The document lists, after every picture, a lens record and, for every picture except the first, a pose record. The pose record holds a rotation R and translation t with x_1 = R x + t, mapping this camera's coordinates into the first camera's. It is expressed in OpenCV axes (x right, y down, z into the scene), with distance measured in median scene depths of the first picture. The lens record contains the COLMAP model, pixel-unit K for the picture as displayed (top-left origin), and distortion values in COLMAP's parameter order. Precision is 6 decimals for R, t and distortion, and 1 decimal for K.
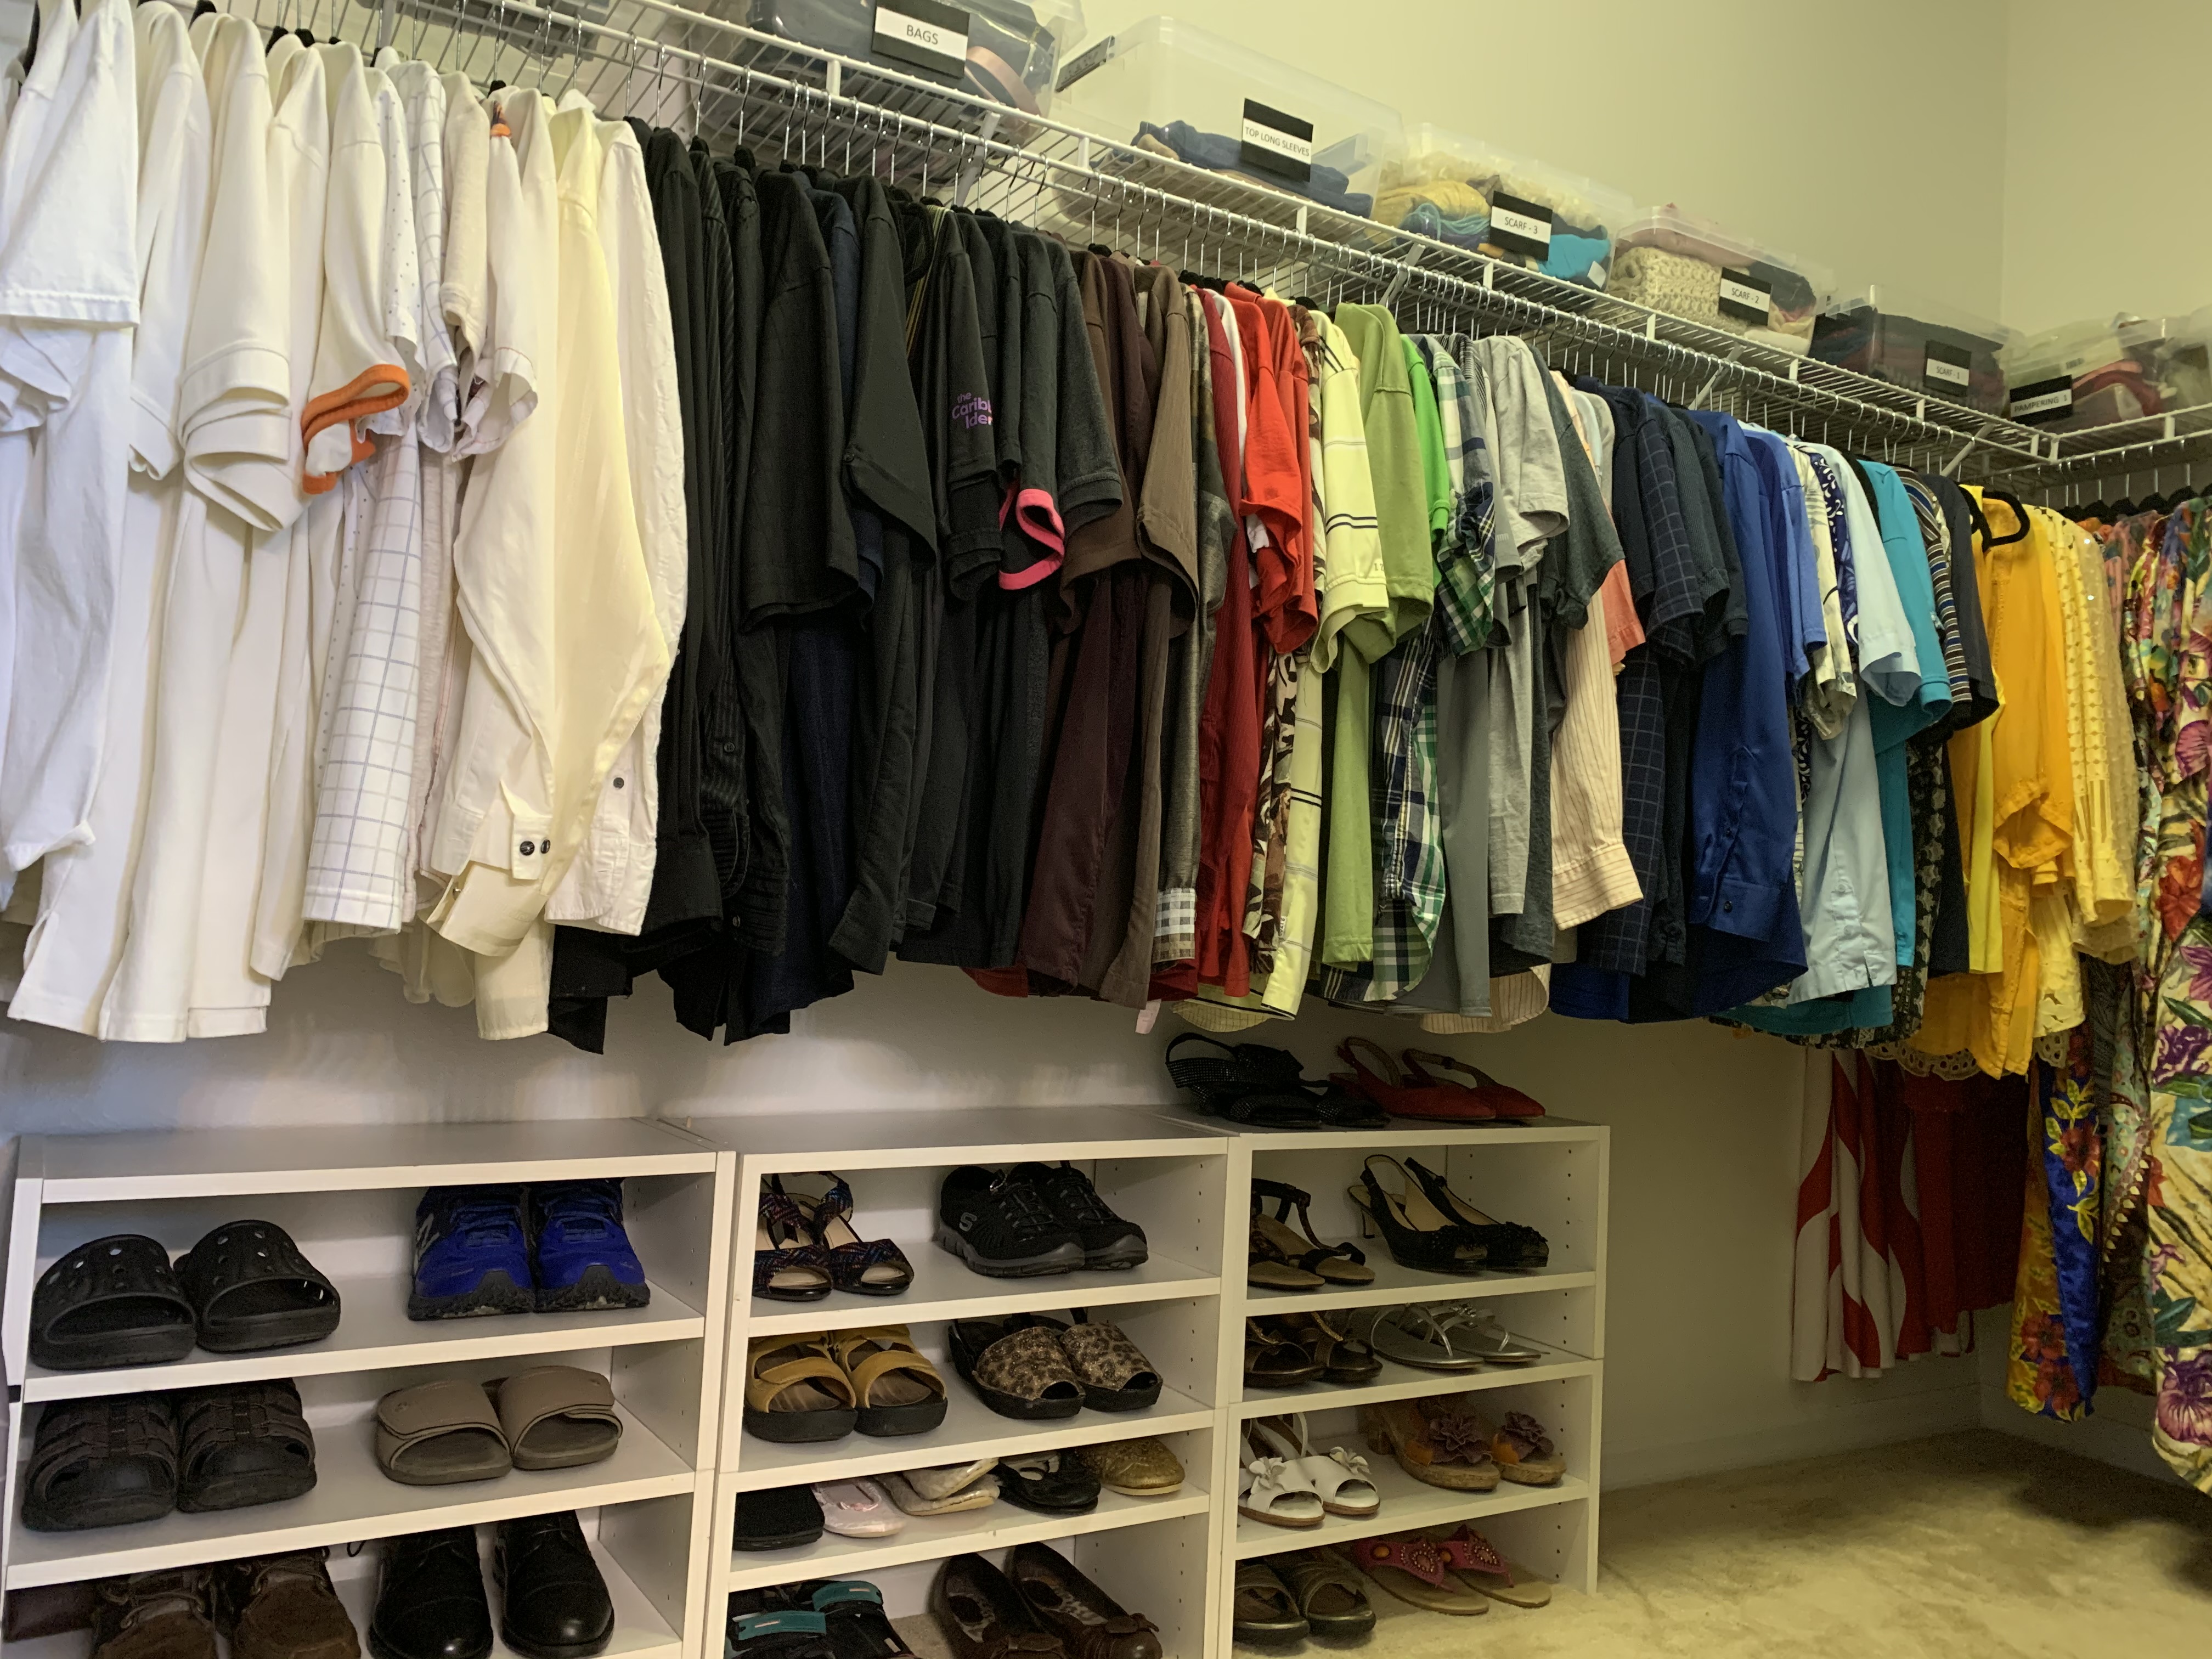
lens RADIAL K [[1661.2, 0, 1106.0], [0, 1661.2, 829.5], [0, 0, 1]] dist [0.000582, -0.006158]
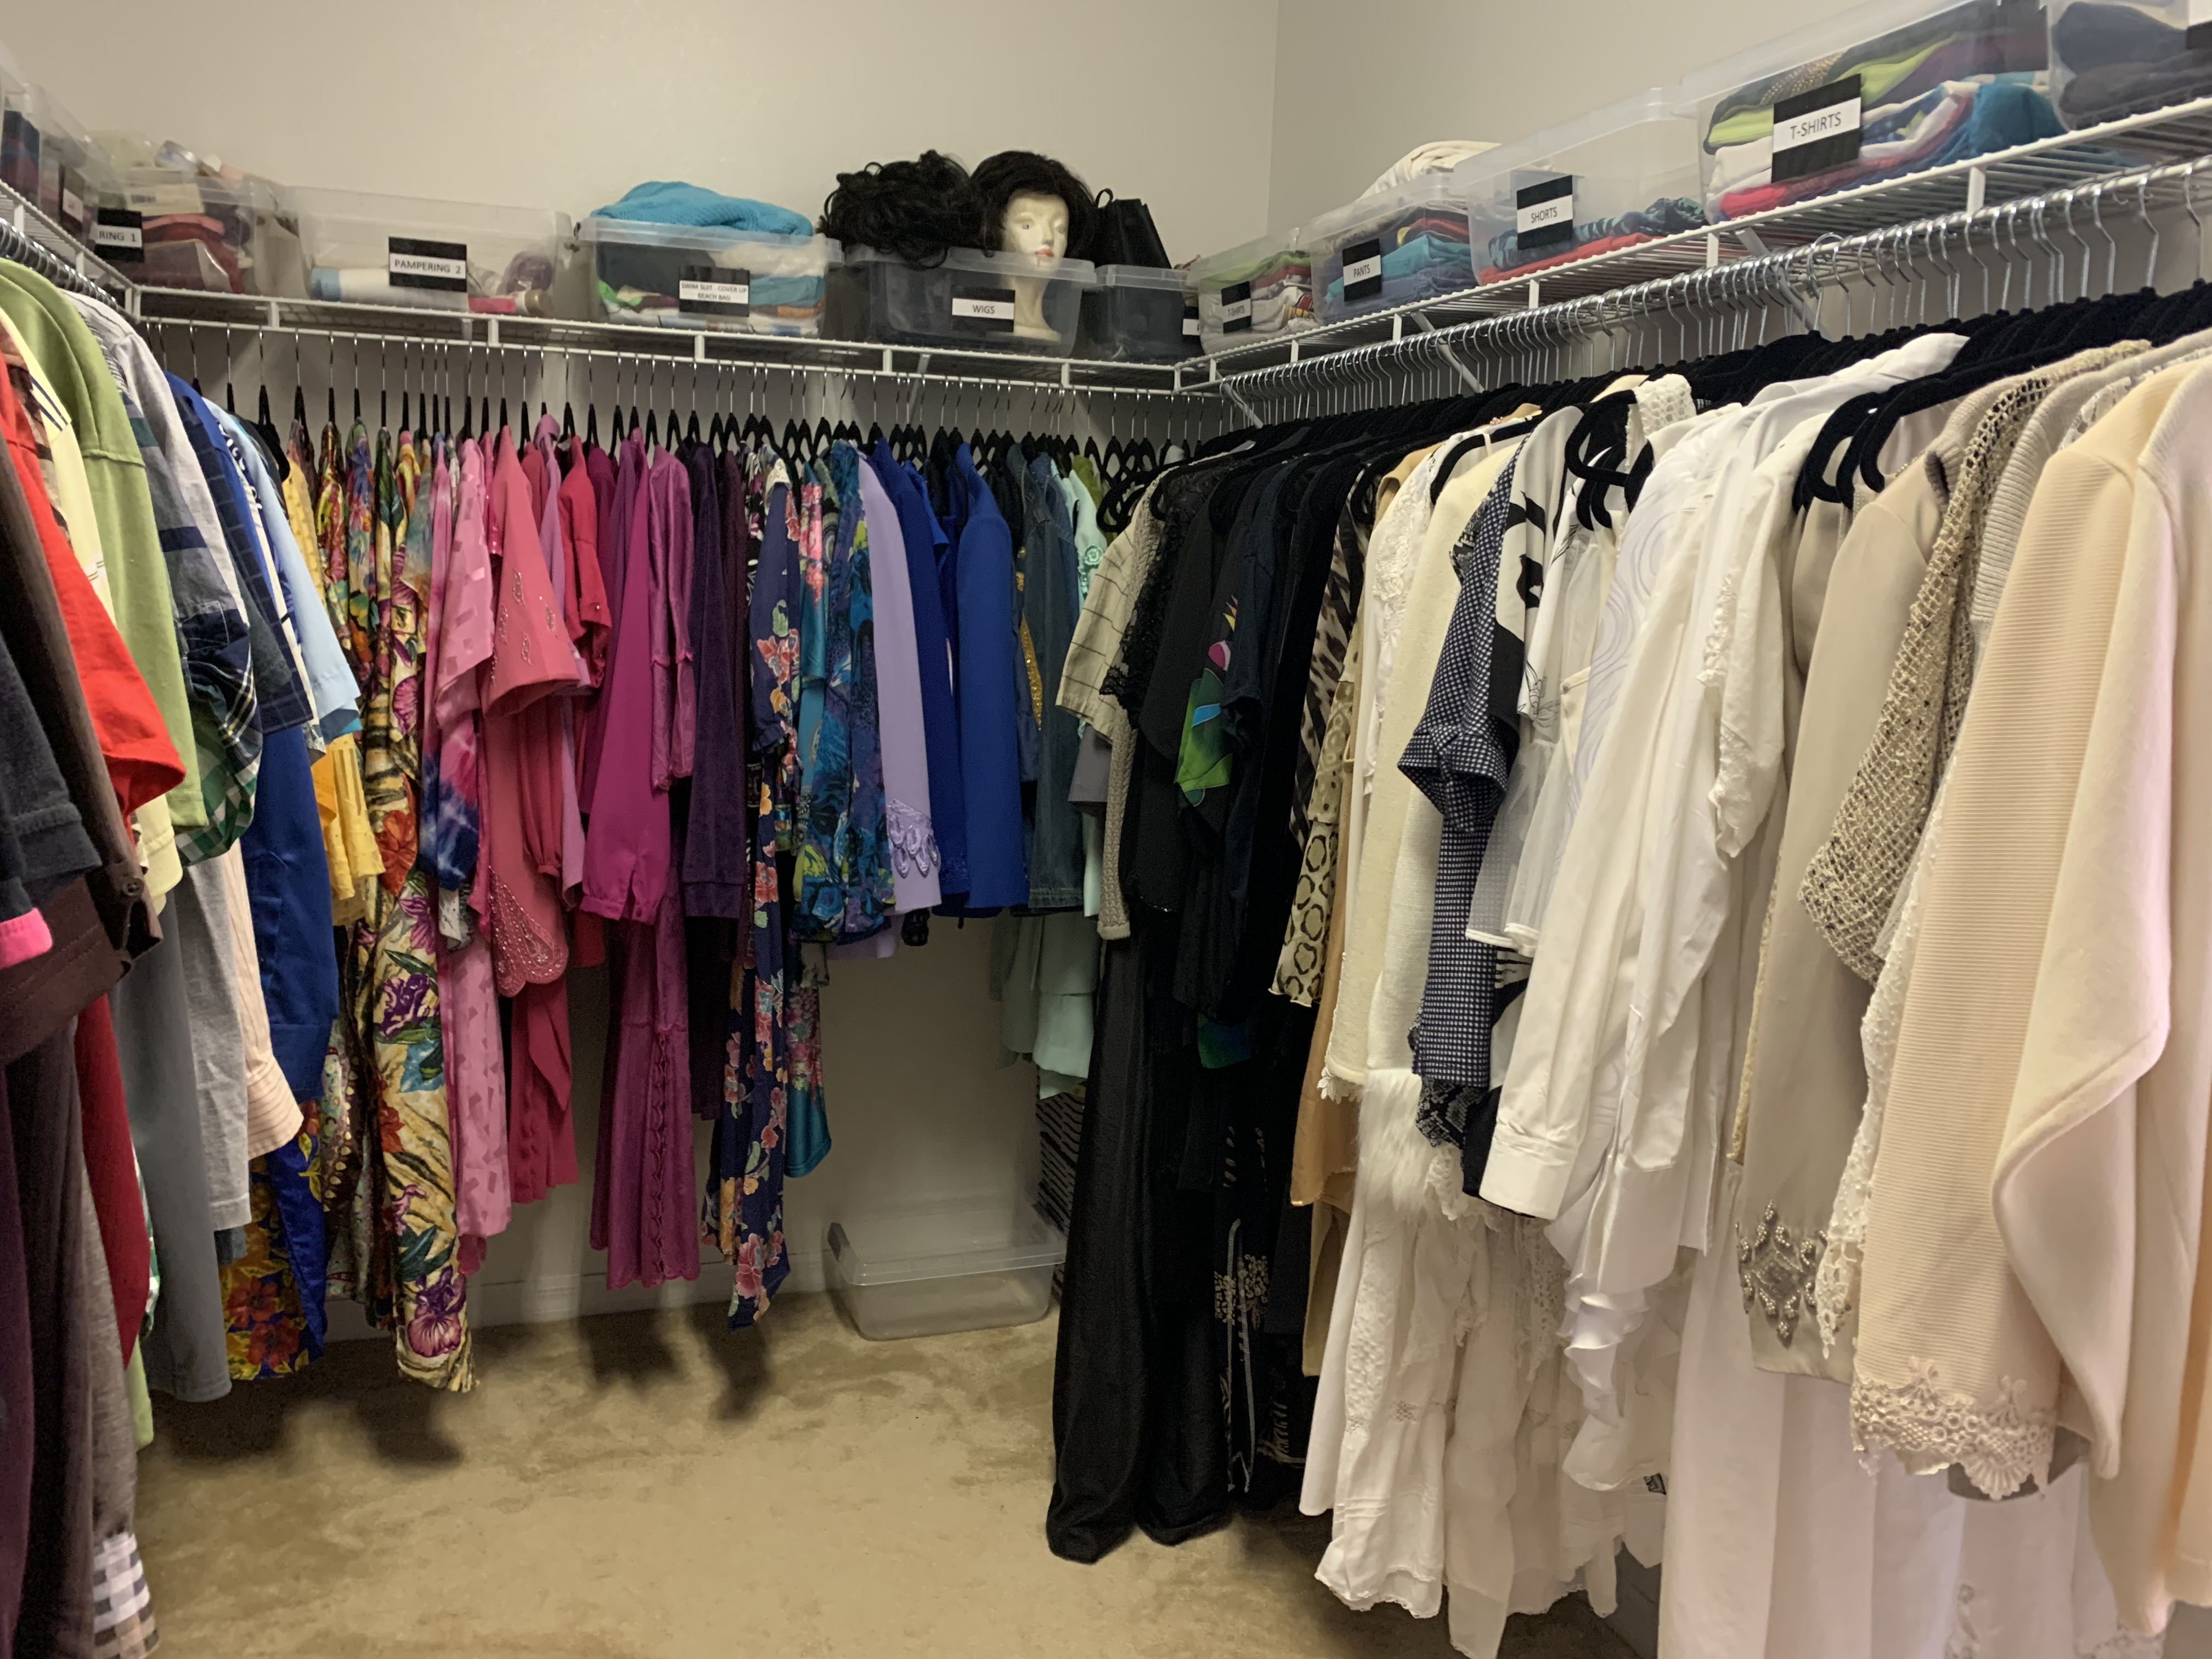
lens RADIAL K [[1661.2, 0, 1106.0], [0, 1661.2, 829.5], [0, 0, 1]] dist [0.000582, -0.006158]
pose [[0.203675, -0.177346, 0.962842, -0.228063], [-0.061286, 0.979219, 0.193327, -0.192297], [-0.977118, -0.098384, 0.188574, 0.396647]]
